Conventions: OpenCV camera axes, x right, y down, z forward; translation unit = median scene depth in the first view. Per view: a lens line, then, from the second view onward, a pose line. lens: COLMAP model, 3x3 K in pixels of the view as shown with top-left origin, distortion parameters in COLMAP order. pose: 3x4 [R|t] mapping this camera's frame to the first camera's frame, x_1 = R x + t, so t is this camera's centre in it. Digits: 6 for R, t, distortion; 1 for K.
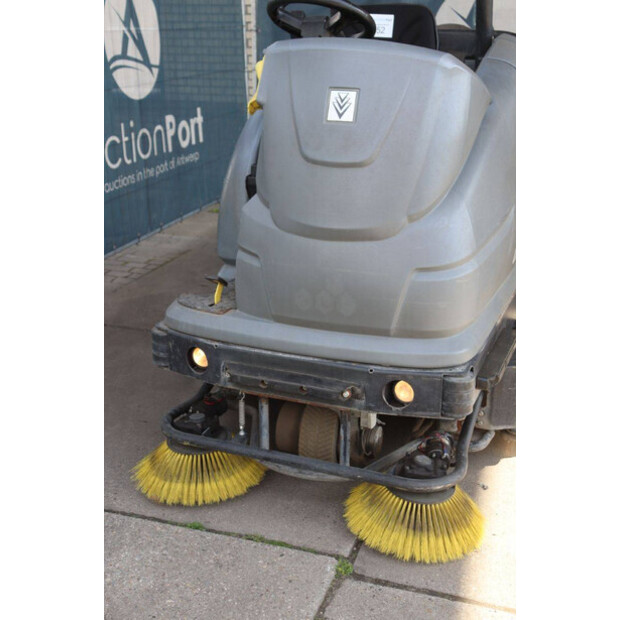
lens RADIAL K [[850.5, 0, 310.0], [0, 850.5, 310.0], [0, 0, 1]] dist [0.061004, 0.114710]
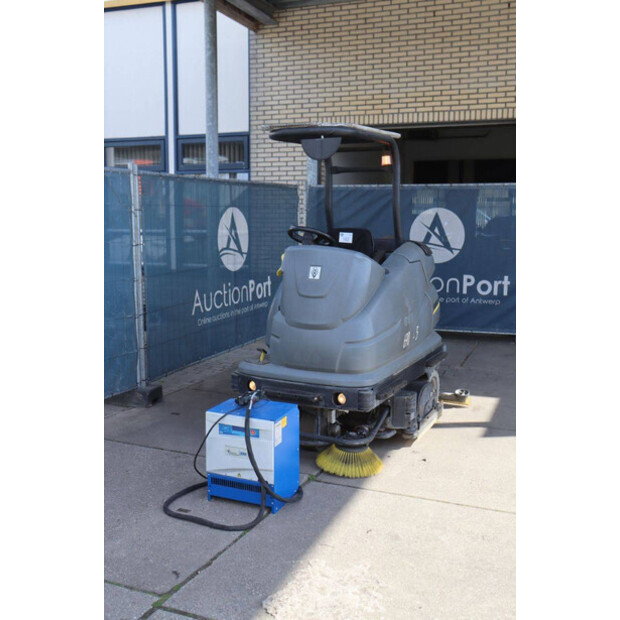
lens RADIAL K [[685.9, 0, 310.0], [0, 685.9, 310.0], [0, 0, 1]] dist [-0.027152, -0.014185]
pose [[0.995998, 0.015661, -0.087987, 0.164684], [-0.031948, 0.981864, -0.186877, 0.186681], [0.083465, 0.188941, 0.978435, -0.720576]]
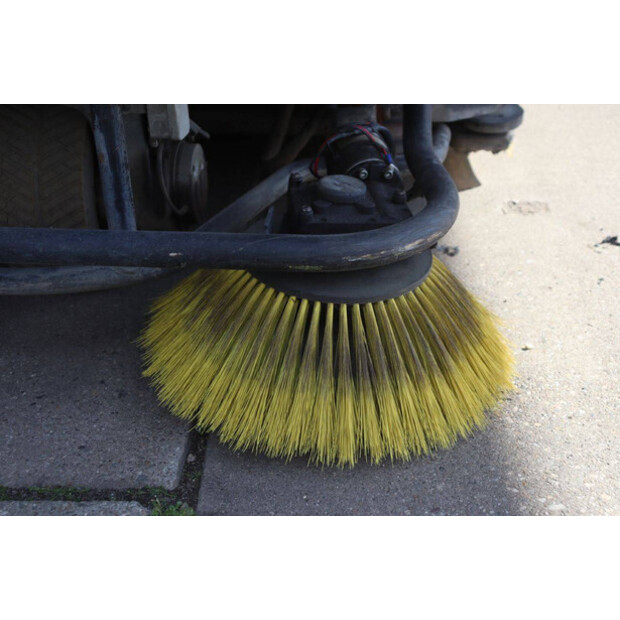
lens RADIAL K [[909.1, 0, 310.0], [0, 909.1, 310.0], [0, 0, 1]] dist [0.070622, 0.075847]
pose [[0.957367, -0.164161, 0.237695, 0.018876], [0.116270, 0.972221, 0.203146, 0.140531], [-0.264441, -0.166848, 0.949859, 0.602301]]
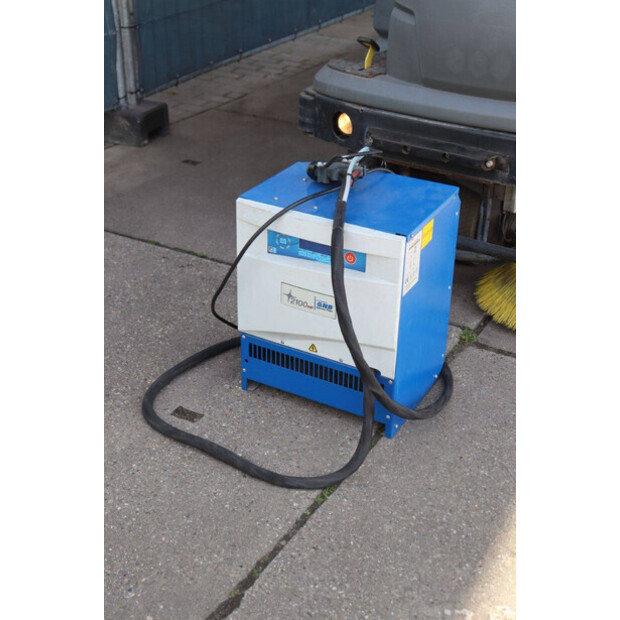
lens RADIAL K [[912.4, 0, 310.0], [0, 912.4, 310.0], [0, 0, 1]] dist [0.069192, 0.046142]
pose [[0.981179, 0.103478, -0.163037, 0.026305], [-0.076300, 0.983349, 0.164935, 0.095745], [0.177389, -0.149391, 0.972736, -0.070886]]
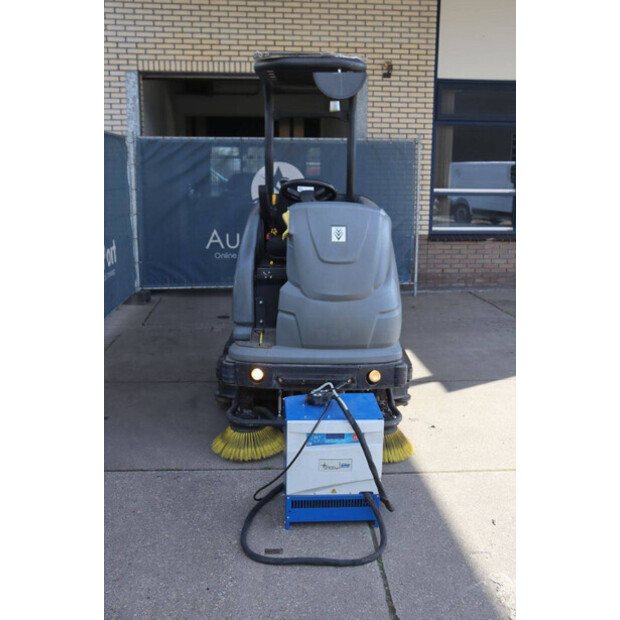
lens RADIAL K [[632.6, 0, 310.0], [0, 632.6, 310.0], [0, 0, 1]] dist [-0.049947, 0.026909]
pose [[0.929867, -0.072057, 0.360771, -0.489880], [0.112831, 0.989230, -0.093237, 0.057799], [-0.350168, 0.127404, 0.927982, -0.282235]]
